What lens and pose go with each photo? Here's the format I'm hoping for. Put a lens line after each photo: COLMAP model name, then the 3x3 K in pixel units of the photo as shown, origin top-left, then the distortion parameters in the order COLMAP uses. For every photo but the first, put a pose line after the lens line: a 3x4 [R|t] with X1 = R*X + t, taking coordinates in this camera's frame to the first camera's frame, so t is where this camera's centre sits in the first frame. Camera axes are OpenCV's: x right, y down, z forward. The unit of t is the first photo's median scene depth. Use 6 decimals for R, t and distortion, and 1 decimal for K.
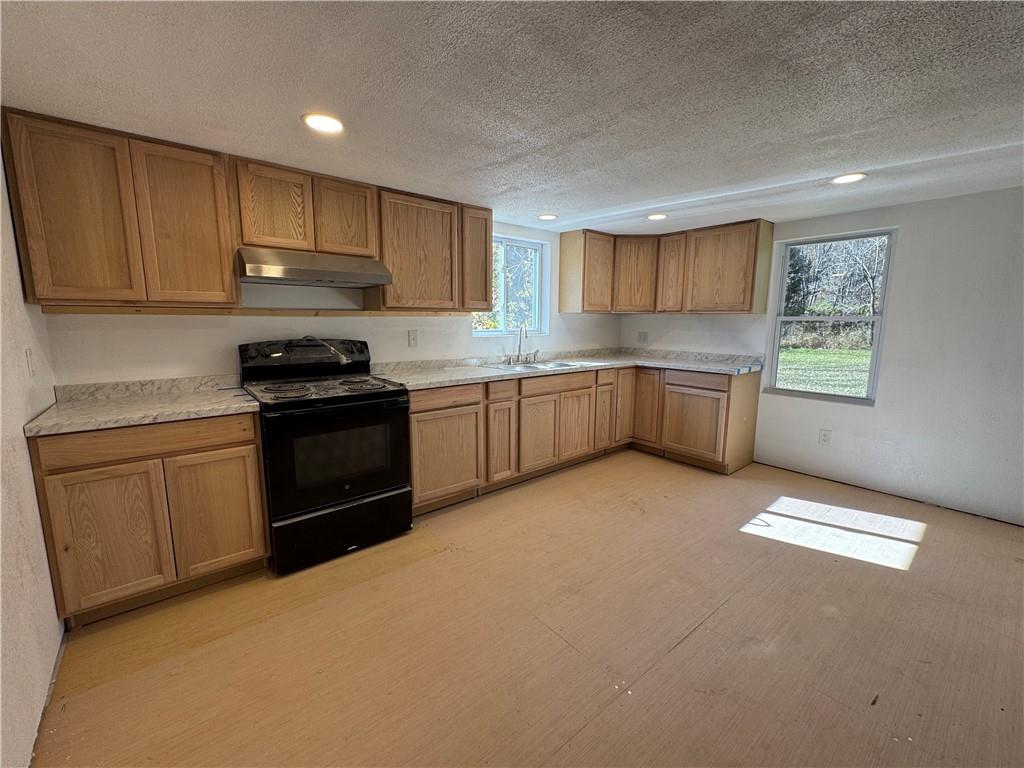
lens RADIAL K [[425.0, 0, 524.2], [0, 425.0, 381.0], [0, 0, 1]] dist [-0.000504, 0.000305]
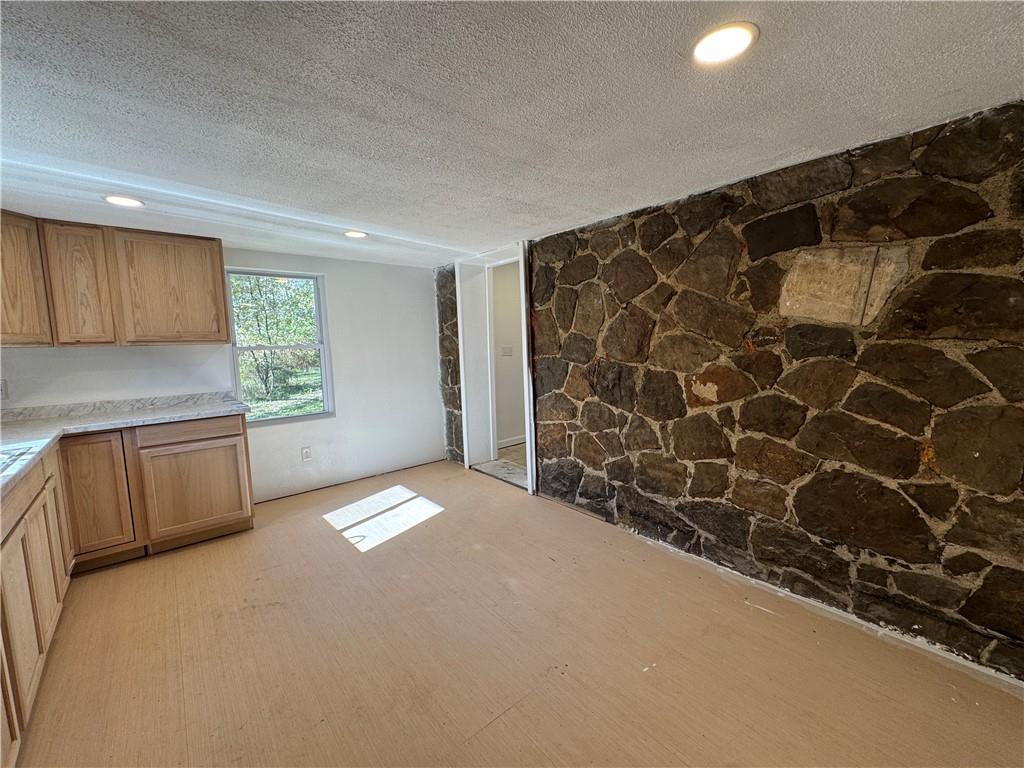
lens RADIAL K [[410.5, 0, 510.9], [0, 410.5, 381.1], [0, 0, 1]] dist [-0.001934, 0.000505]
pose [[0.010418, -0.102693, 0.994659, -0.376102], [0.167597, 0.980821, 0.099509, -0.081070], [-0.985800, 0.165665, 0.027429, 0.475707]]
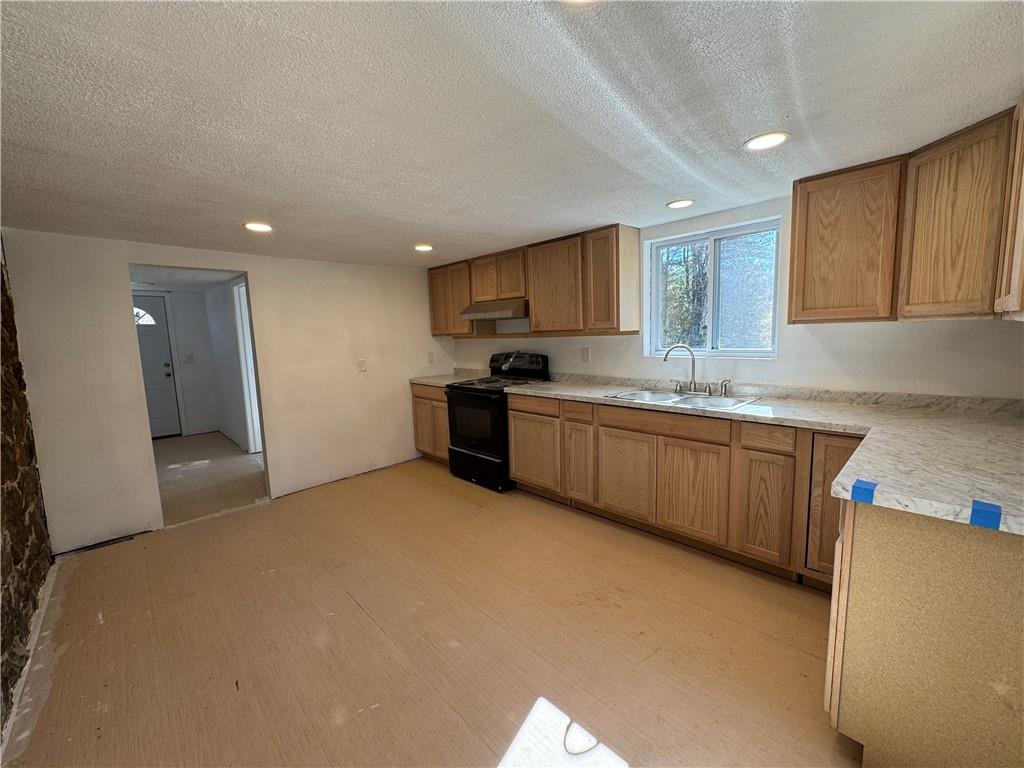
lens RADIAL K [[429.1, 0, 506.5], [0, 429.1, 385.6], [0, 0, 1]] dist [-0.002502, -0.000068]
pose [[0.044367, 0.118545, -0.991957, 0.919080], [-0.110605, 0.987413, 0.113055, -0.130846], [0.992874, 0.104699, 0.056920, 0.755044]]
